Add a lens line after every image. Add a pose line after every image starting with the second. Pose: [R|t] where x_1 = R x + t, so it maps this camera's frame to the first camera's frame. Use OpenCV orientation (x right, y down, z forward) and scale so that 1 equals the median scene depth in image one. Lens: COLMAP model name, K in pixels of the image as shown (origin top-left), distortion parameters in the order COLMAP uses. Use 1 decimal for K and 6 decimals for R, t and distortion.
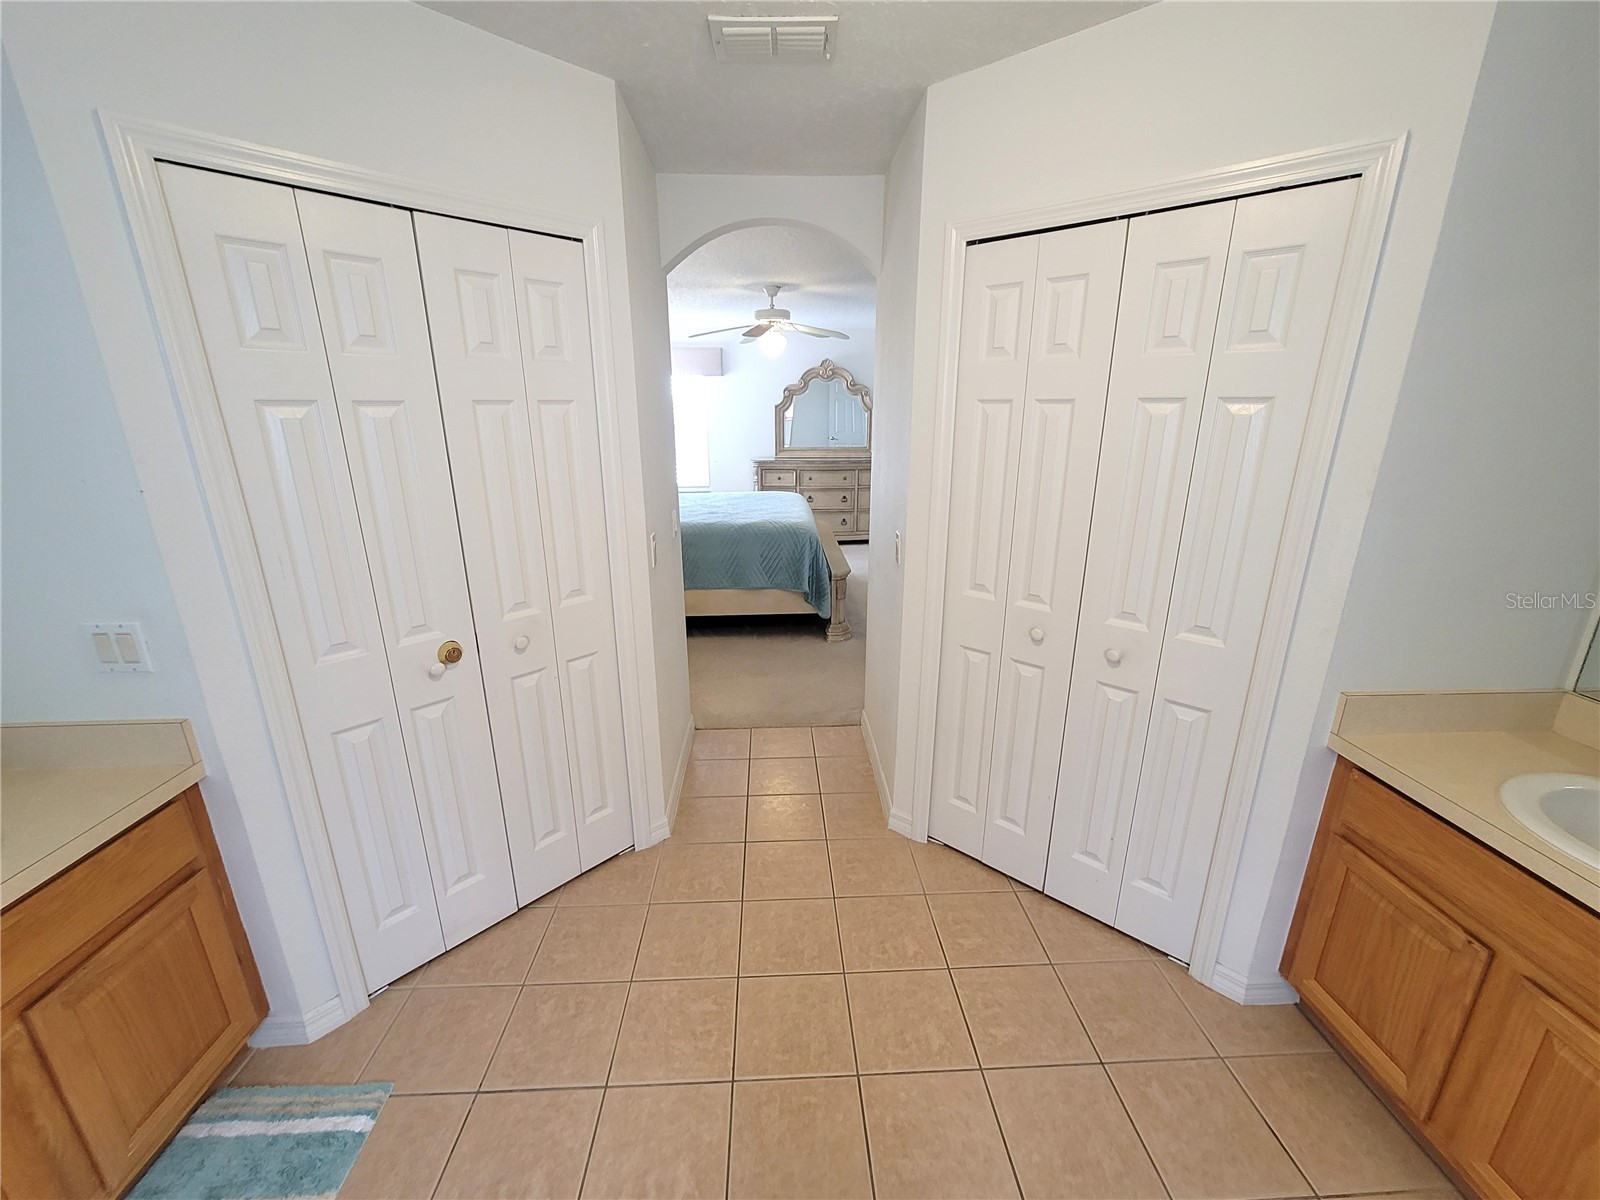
lens RADIAL K [[651.7, 0, 788.1], [0, 651.7, 600.3], [0, 0, 1]] dist [-0.004451, 0.000394]
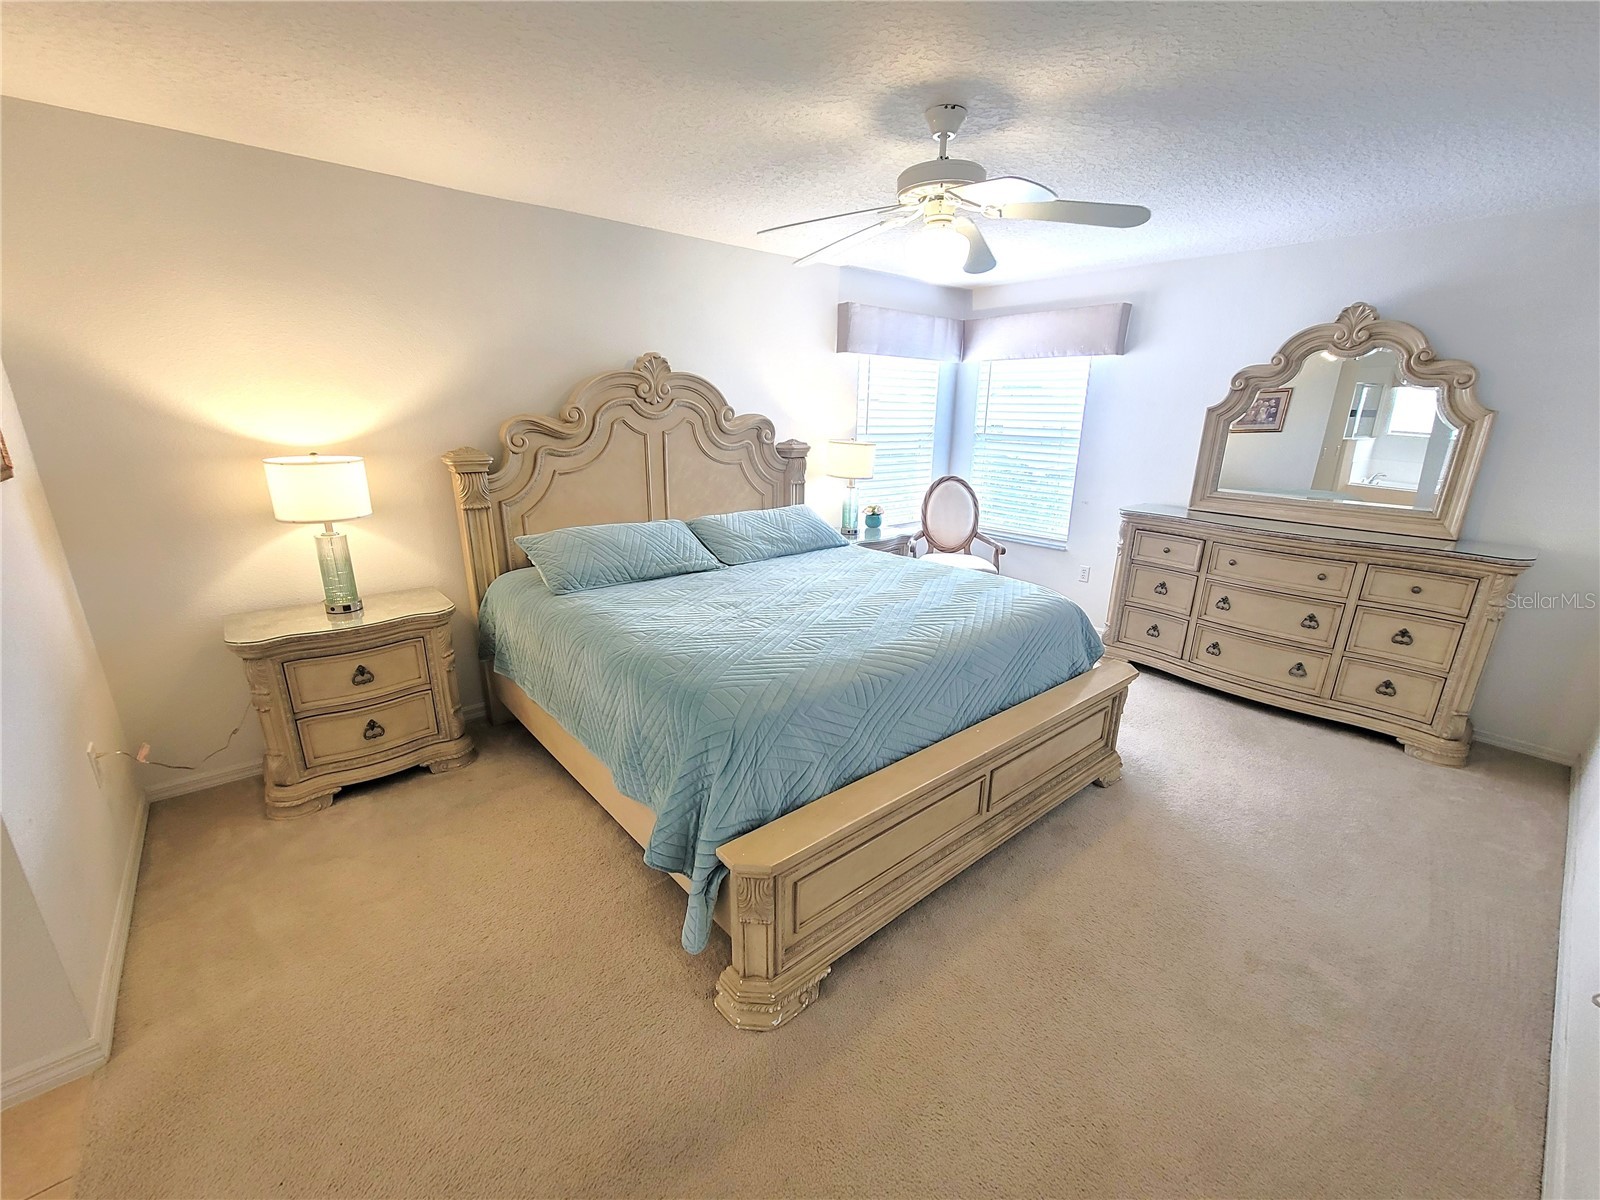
lens RADIAL K [[651.7, 0, 802.6], [0, 651.7, 606.6], [0, 0, 1]] dist [-0.004451, 0.000394]
pose [[0.619673, 0.242921, -0.746321, 0.200003], [-0.240399, 0.963939, 0.114150, -0.133219], [0.747137, 0.108679, 0.655725, 0.453520]]
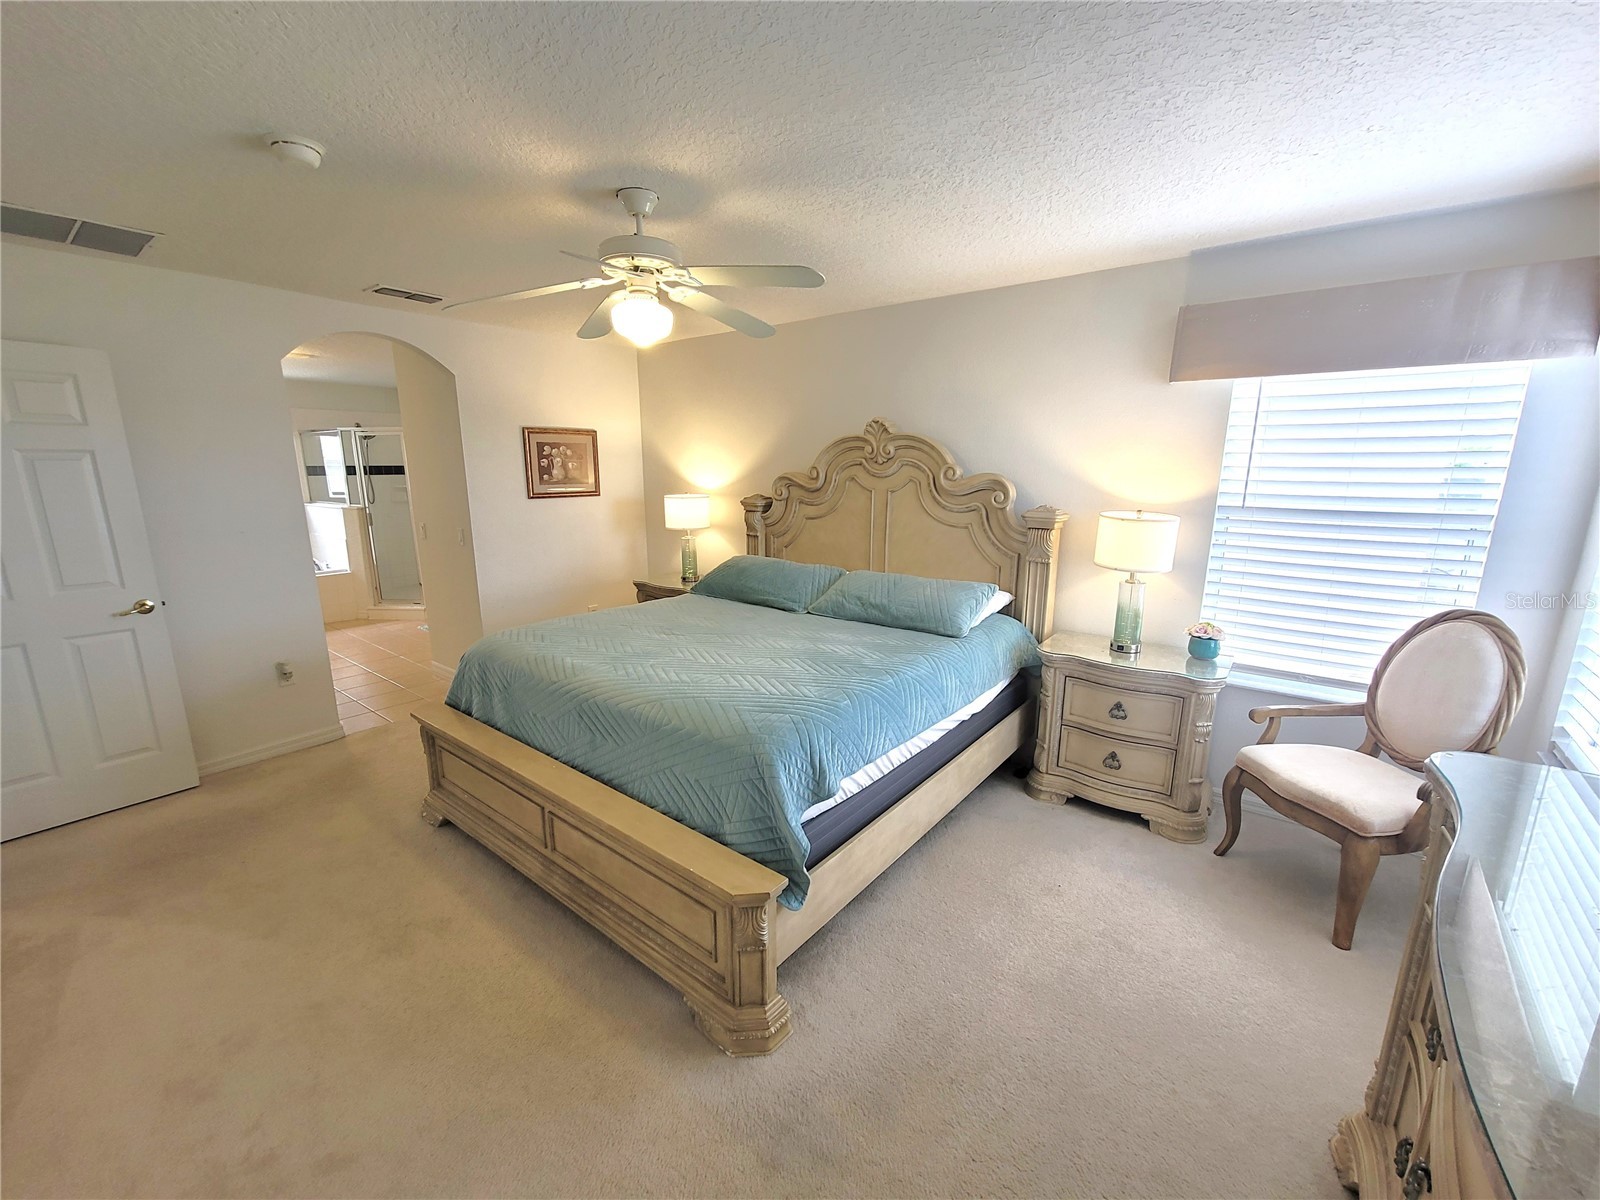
lens RADIAL K [[651.7, 0, 805.0], [0, 651.7, 614.5], [0, 0, 1]] dist [-0.004451, 0.000394]
pose [[-0.645167, 0.175169, -0.743690, 0.183071], [-0.215637, 0.892046, 0.397183, -0.270889], [0.732980, 0.416616, -0.537746, 0.917644]]
